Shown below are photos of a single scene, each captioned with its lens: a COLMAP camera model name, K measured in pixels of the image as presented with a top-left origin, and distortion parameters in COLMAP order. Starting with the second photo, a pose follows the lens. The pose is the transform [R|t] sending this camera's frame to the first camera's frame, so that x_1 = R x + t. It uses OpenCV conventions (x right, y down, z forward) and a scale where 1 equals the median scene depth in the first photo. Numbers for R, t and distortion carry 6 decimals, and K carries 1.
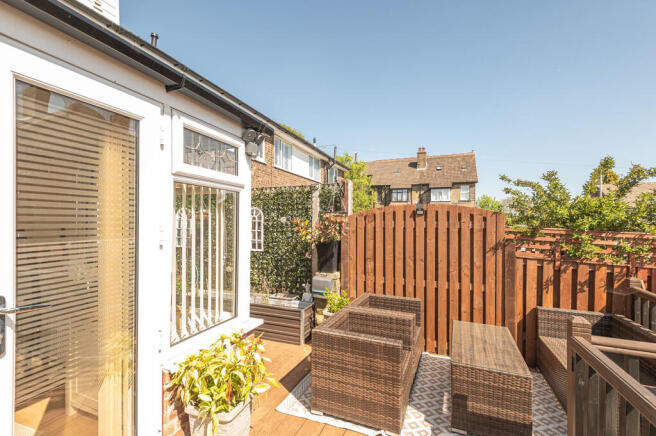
lens RADIAL K [[300.7, 0, 326.4], [0, 300.7, 221.1], [0, 0, 1]] dist [-0.001344, -0.001417]
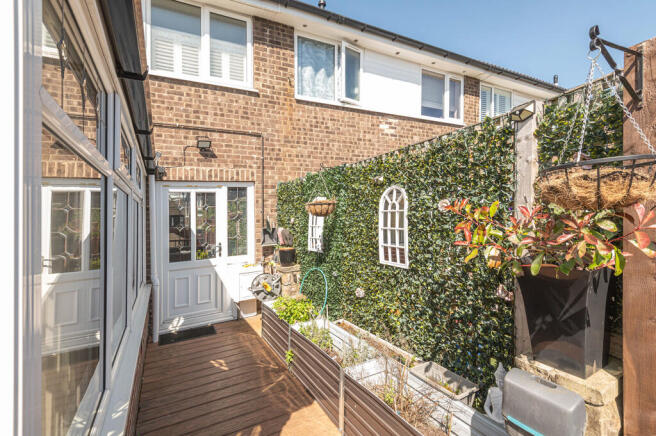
lens RADIAL K [[300.7, 0, 321.7], [0, 300.7, 232.0], [0, 0, 1]] dist [-0.001344, -0.001417]
pose [[0.752893, -0.003128, -0.658136, 0.018481], [0.052532, 0.997084, 0.055358, 0.001034], [0.656043, -0.076252, 0.750861, 0.539521]]
